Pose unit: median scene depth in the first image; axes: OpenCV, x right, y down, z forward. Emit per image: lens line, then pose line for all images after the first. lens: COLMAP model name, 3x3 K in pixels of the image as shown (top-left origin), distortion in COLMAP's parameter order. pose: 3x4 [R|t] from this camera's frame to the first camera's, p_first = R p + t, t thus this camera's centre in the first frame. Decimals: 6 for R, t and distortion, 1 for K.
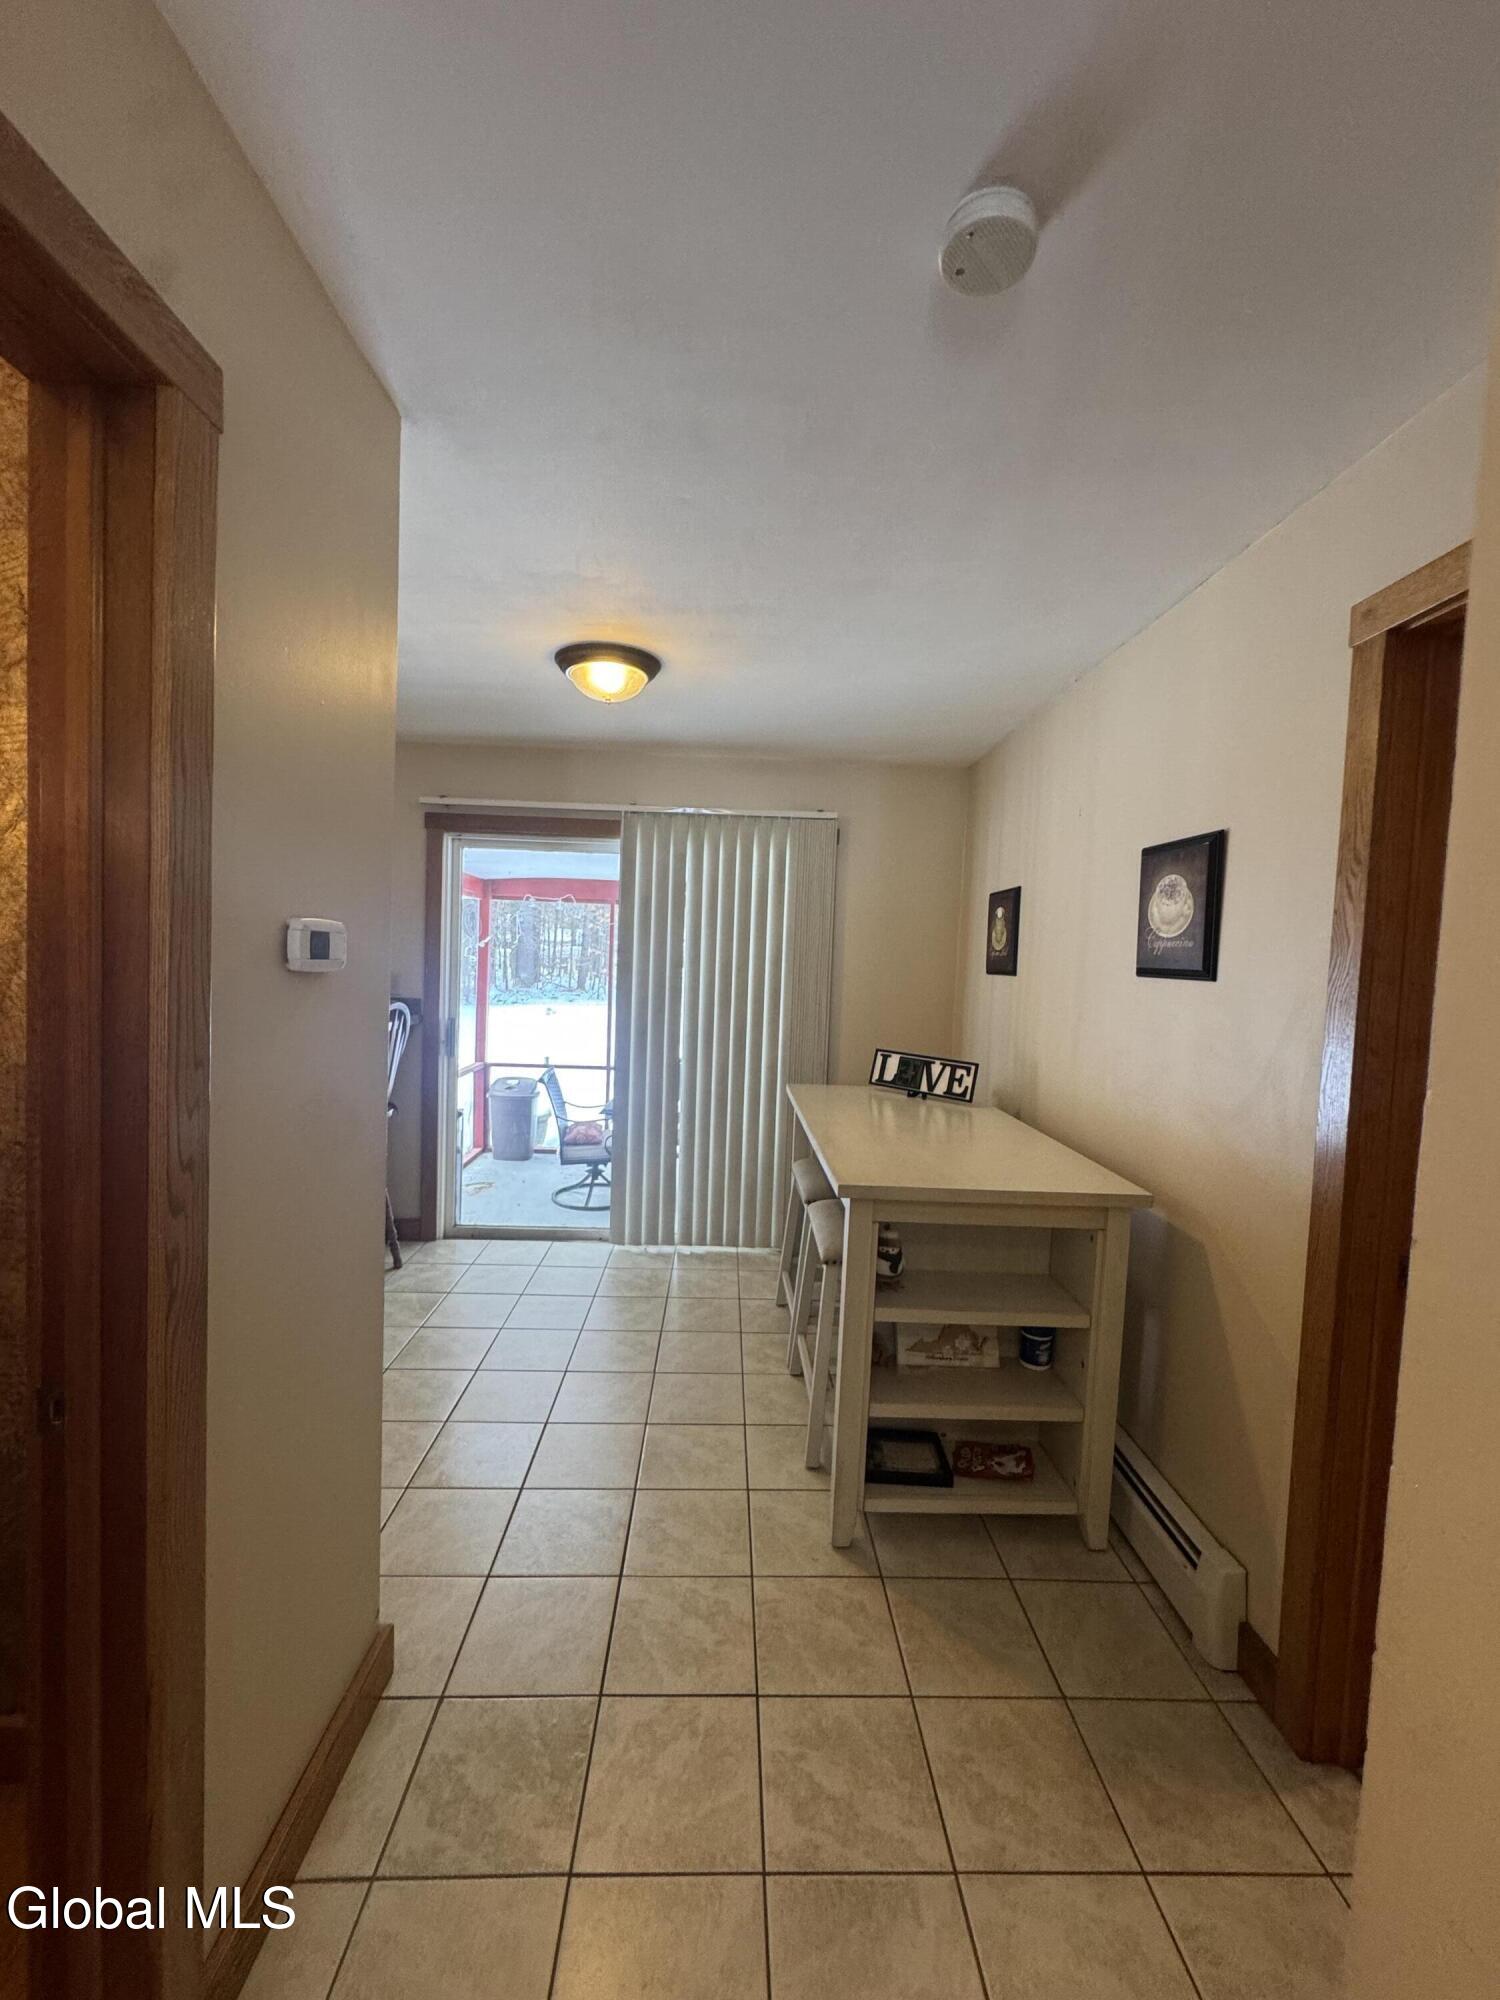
lens RADIAL K [[802.9, 0, 755.9], [0, 802.9, 995.9], [0, 0, 1]] dist [-0.000954, 0.000200]
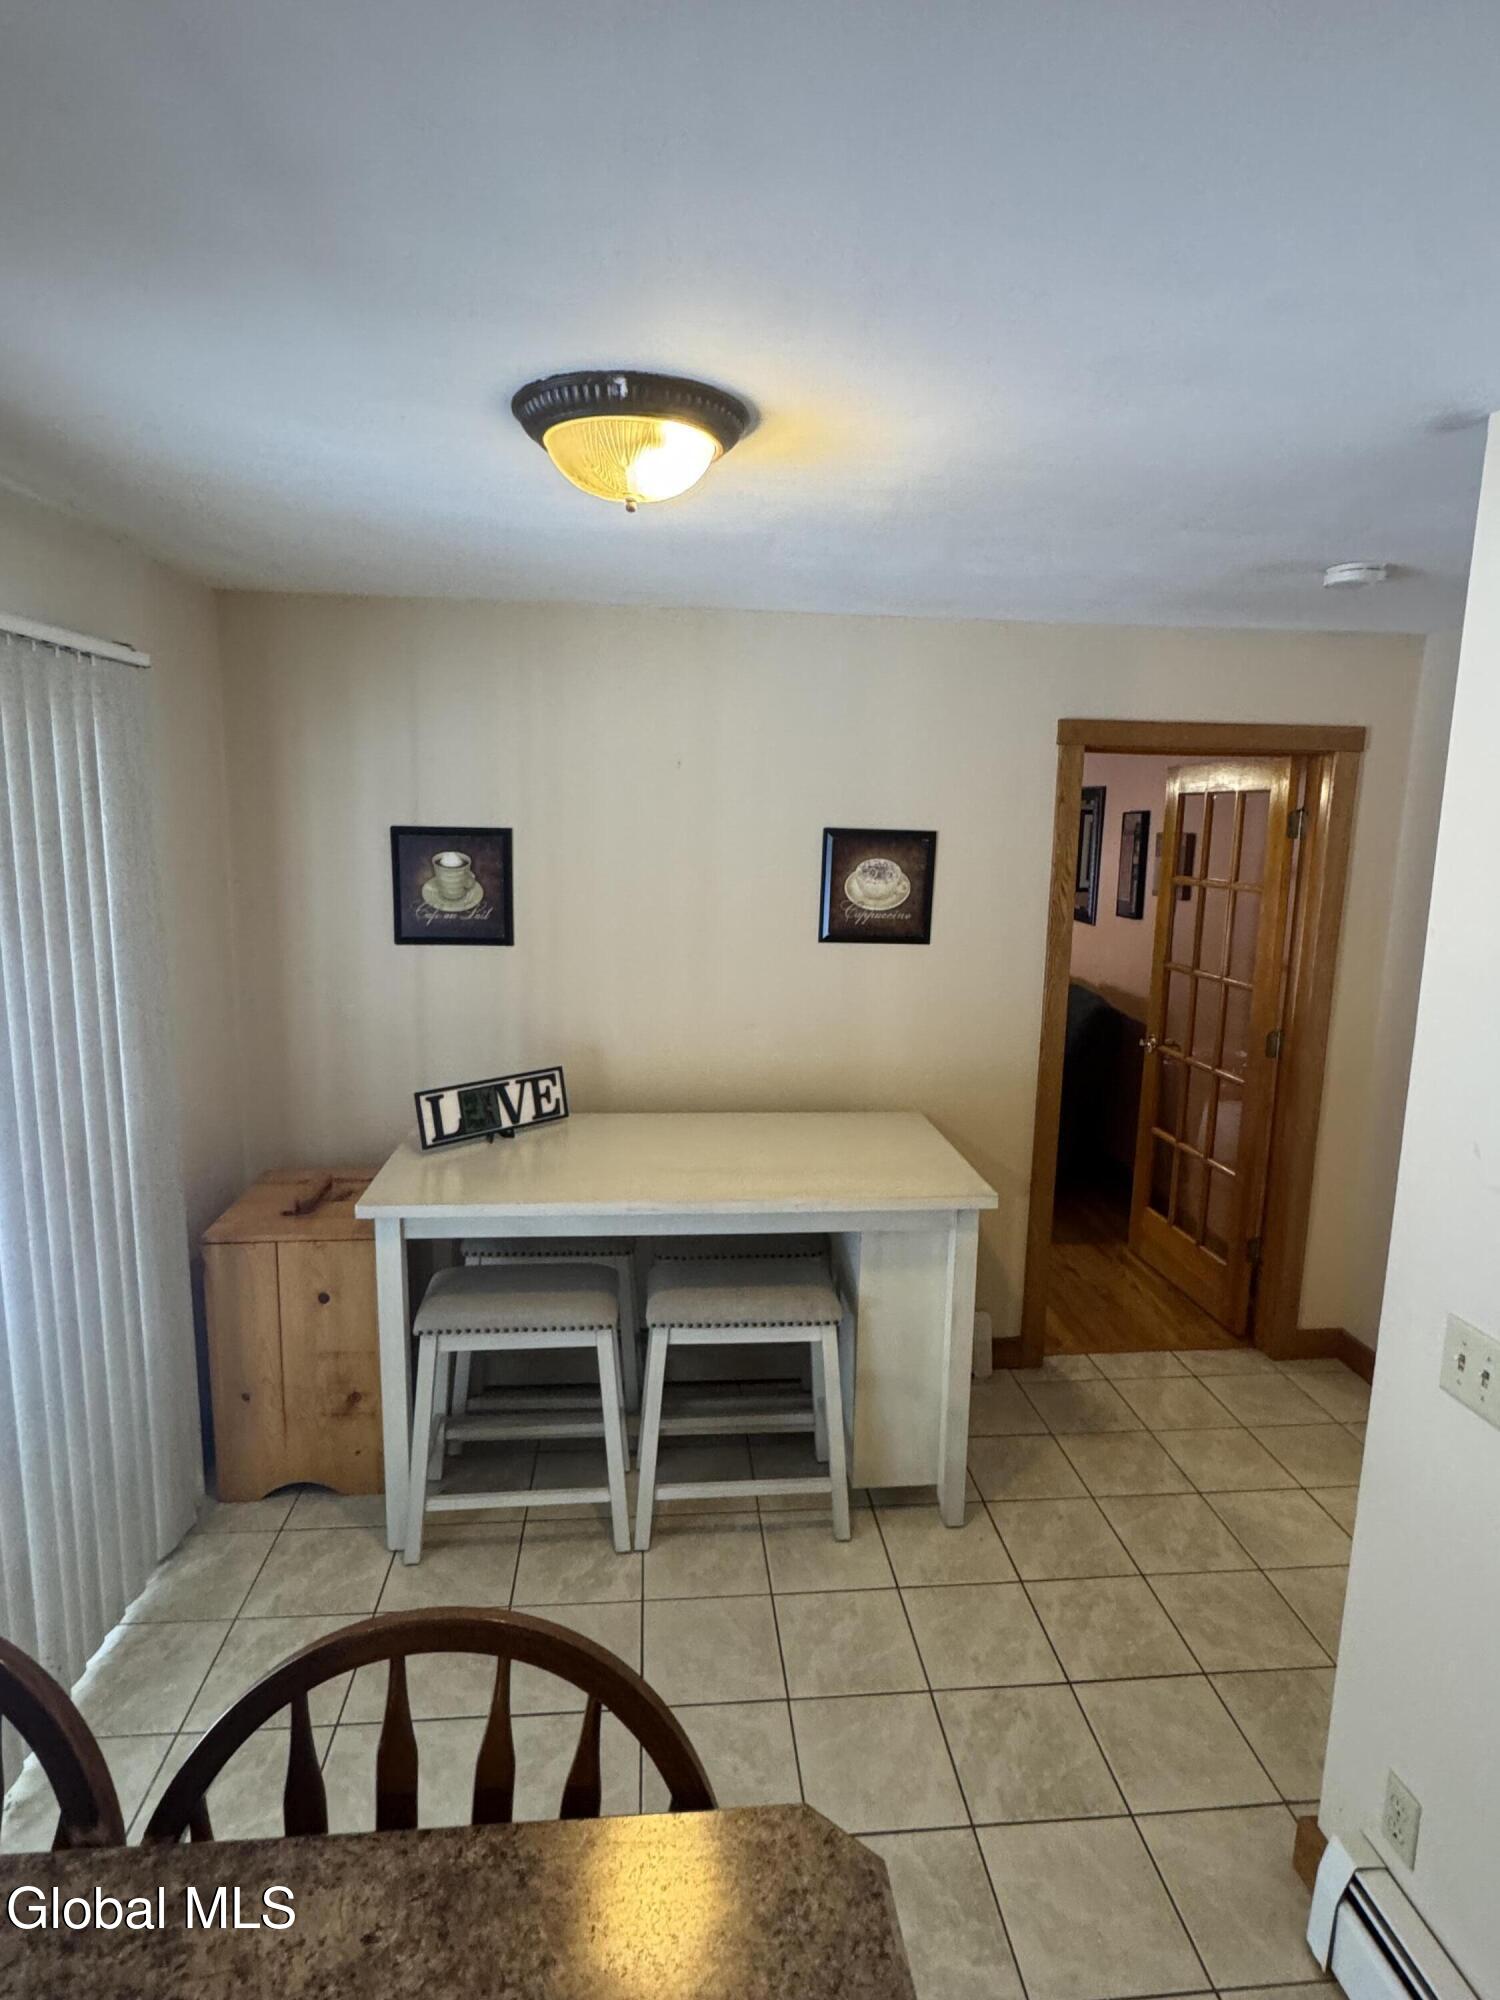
lens RADIAL K [[1073.2, 0, 755.5], [0, 1073.2, 994.3], [0, 0, 1]] dist [-0.007508, 0.000174]
pose [[-0.062298, -0.202643, 0.977269, -0.725767], [0.019323, 0.978742, 0.204181, -0.189758], [-0.997871, 0.031604, -0.057058, 0.858924]]
